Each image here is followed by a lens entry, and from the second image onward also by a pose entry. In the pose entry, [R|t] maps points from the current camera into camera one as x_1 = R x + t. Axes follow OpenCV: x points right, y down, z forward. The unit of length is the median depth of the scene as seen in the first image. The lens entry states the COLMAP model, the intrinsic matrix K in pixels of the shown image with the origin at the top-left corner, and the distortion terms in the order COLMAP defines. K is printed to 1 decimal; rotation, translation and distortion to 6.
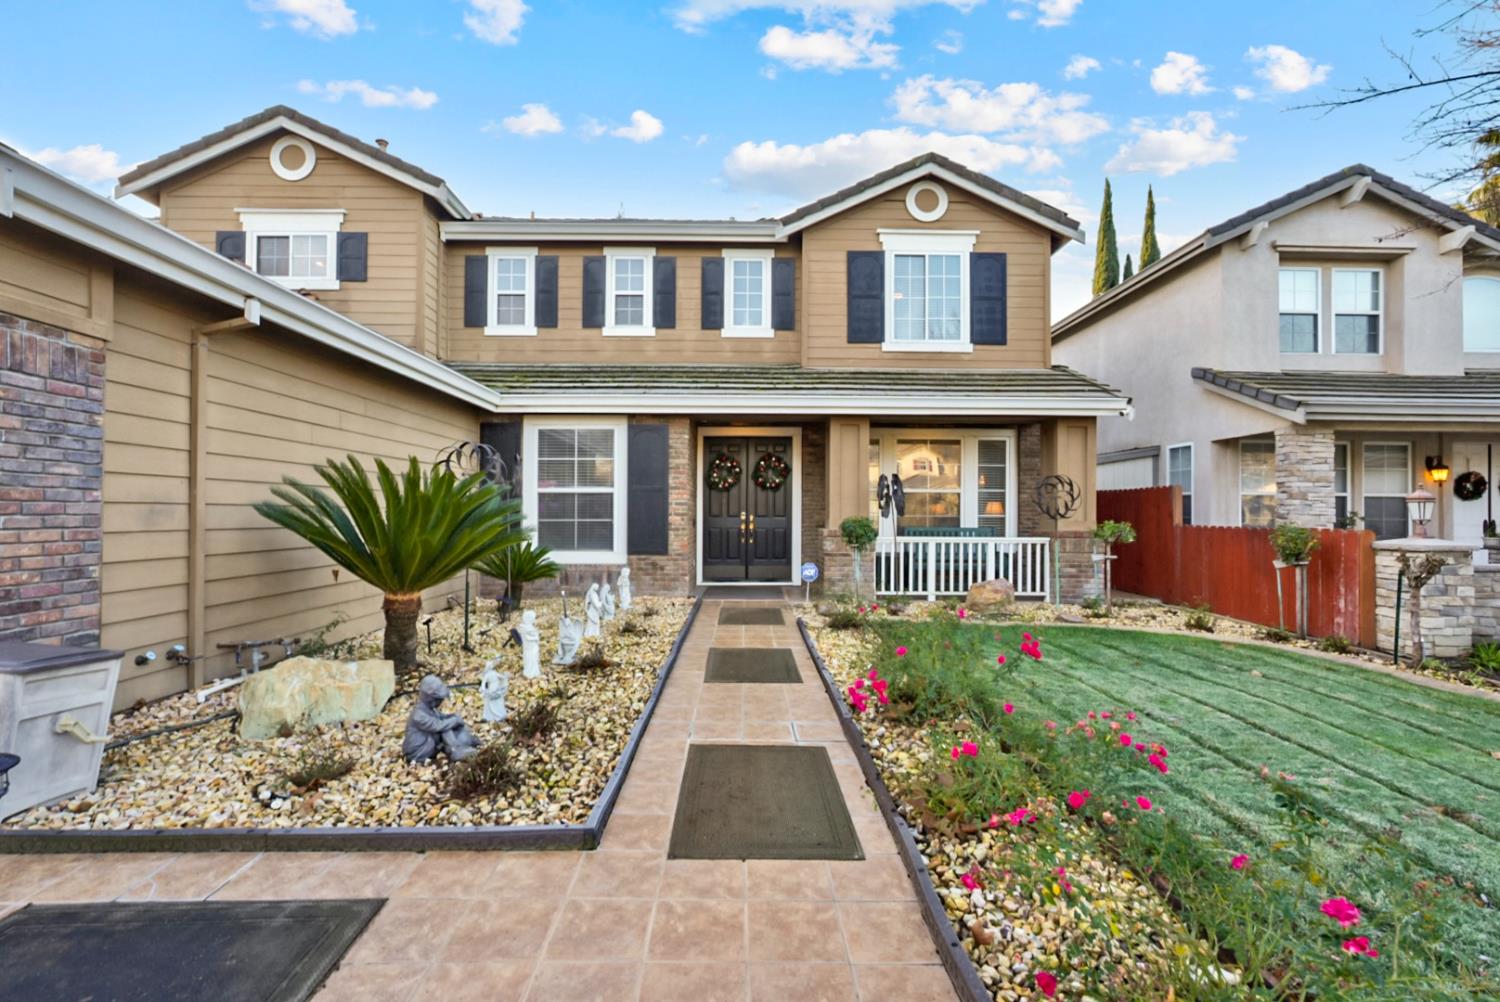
lens RADIAL K [[673.5, 0, 752.3], [0, 673.5, 505.2], [0, 0, 1]] dist [-0.004894, 0.004475]
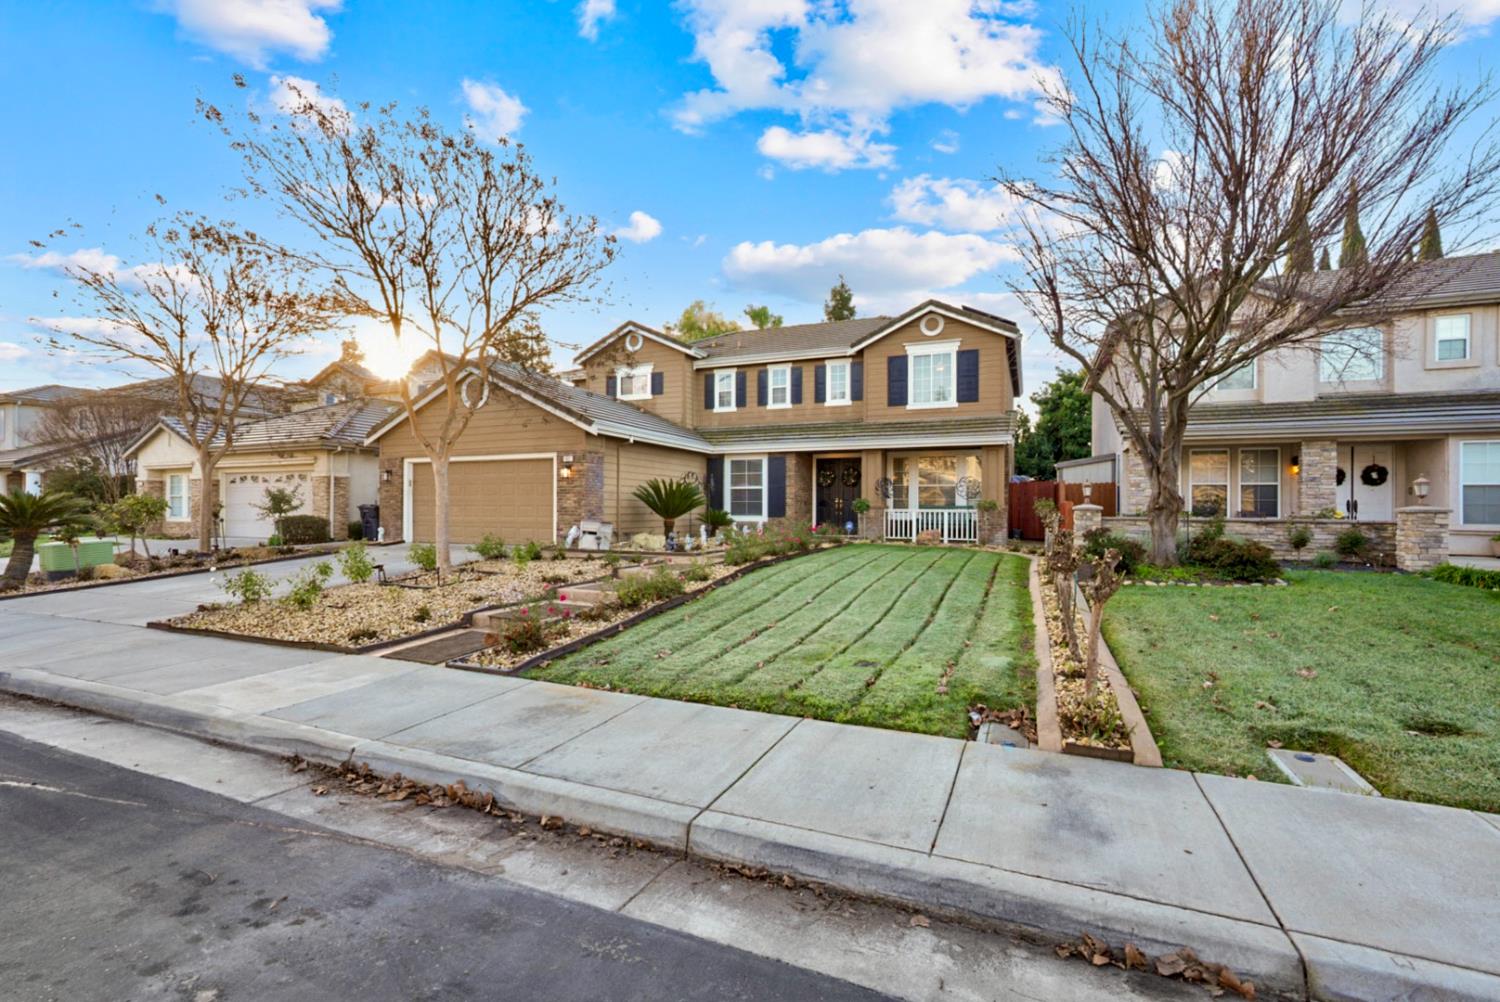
lens RADIAL K [[673.5, 0, 744.0], [0, 673.5, 502.5], [0, 0, 1]] dist [-0.004894, 0.004475]
pose [[0.914234, -0.004908, -0.405157, 0.531200], [0.004512, 0.999988, -0.001932, 0.025757], [0.405162, -0.000062, 0.914245, -0.860444]]
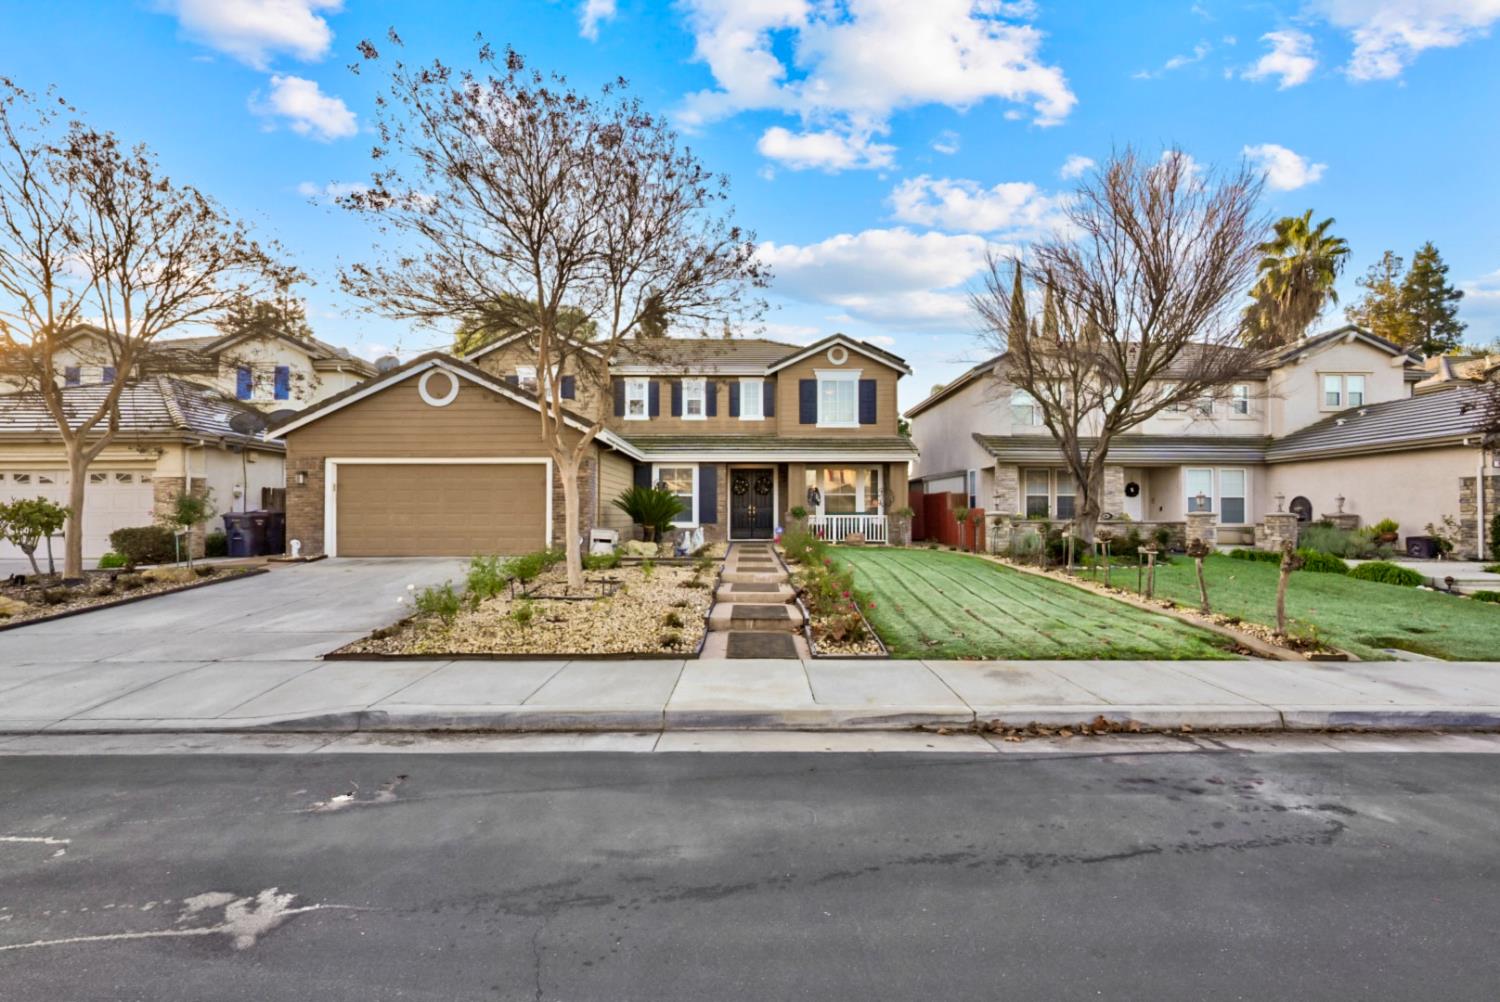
lens RADIAL K [[673.5, 0, 755.8], [0, 673.5, 502.0], [0, 0, 1]] dist [-0.004894, 0.004475]
pose [[0.999981, -0.006064, -0.000999, 0.006382], [0.006054, 0.999938, -0.009396, 0.020055], [0.001056, 0.009390, 0.999955, -1.082154]]
